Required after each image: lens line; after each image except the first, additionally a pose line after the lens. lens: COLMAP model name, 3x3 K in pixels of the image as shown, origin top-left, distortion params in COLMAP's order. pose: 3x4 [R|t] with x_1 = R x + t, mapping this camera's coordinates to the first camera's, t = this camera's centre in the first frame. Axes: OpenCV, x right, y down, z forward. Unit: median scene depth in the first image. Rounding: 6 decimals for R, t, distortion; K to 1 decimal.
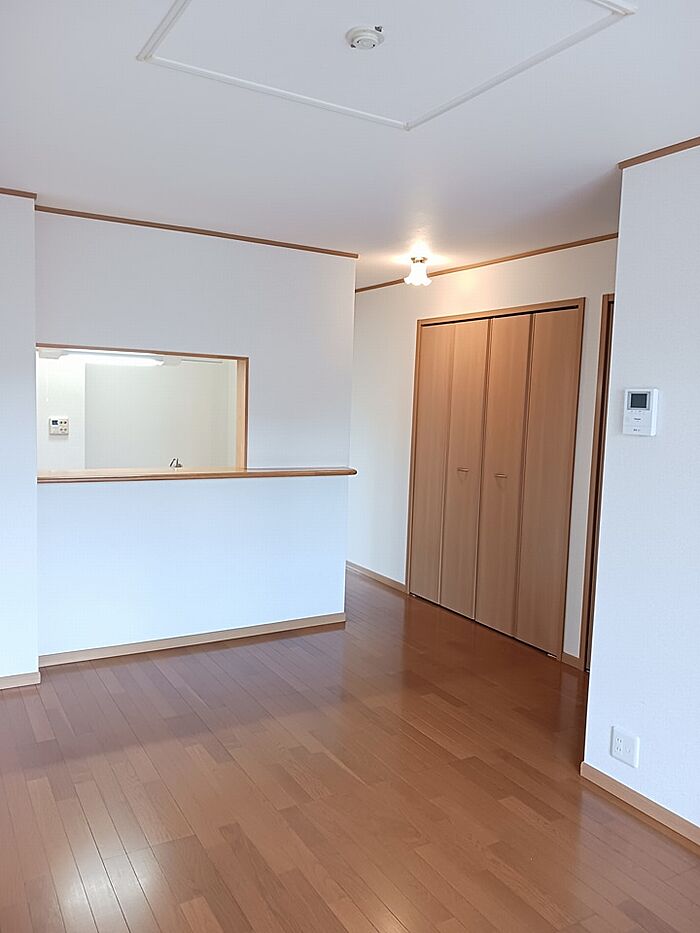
lens RADIAL K [[730.6, 0, 350.0], [0, 730.6, 466.5], [0, 0, 1]] dist [-0.003787, -0.007630]
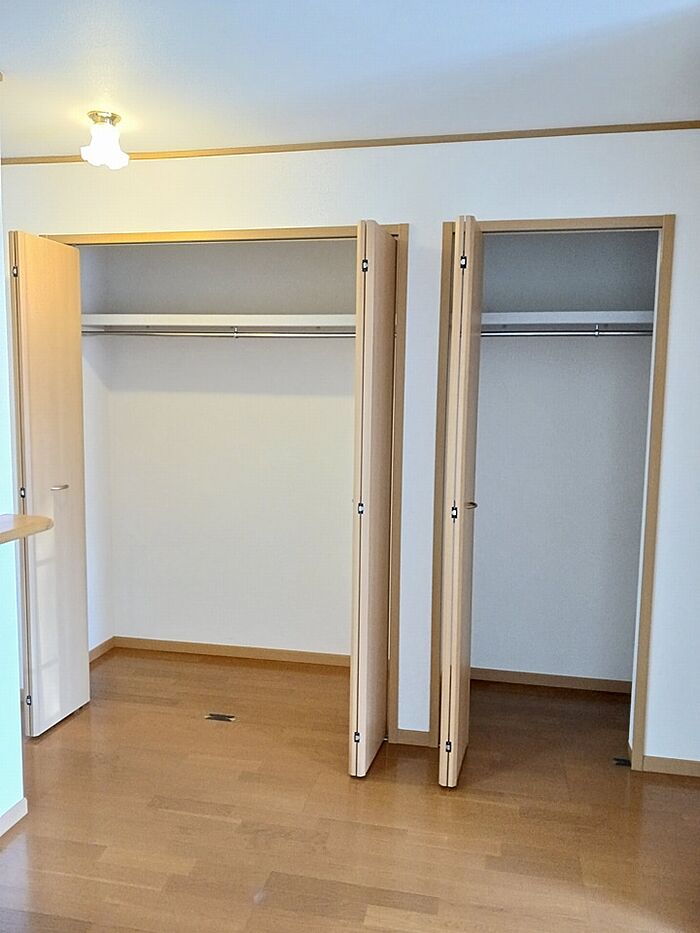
lens RADIAL K [[730.6, 0, 350.0], [0, 730.6, 466.5], [0, 0, 1]] dist [-0.003787, -0.007630]
pose [[0.665266, -0.104636, 0.739238, -0.221126], [0.077019, 0.994466, 0.071450, -0.050919], [-0.742624, 0.009402, 0.669643, 0.517217]]
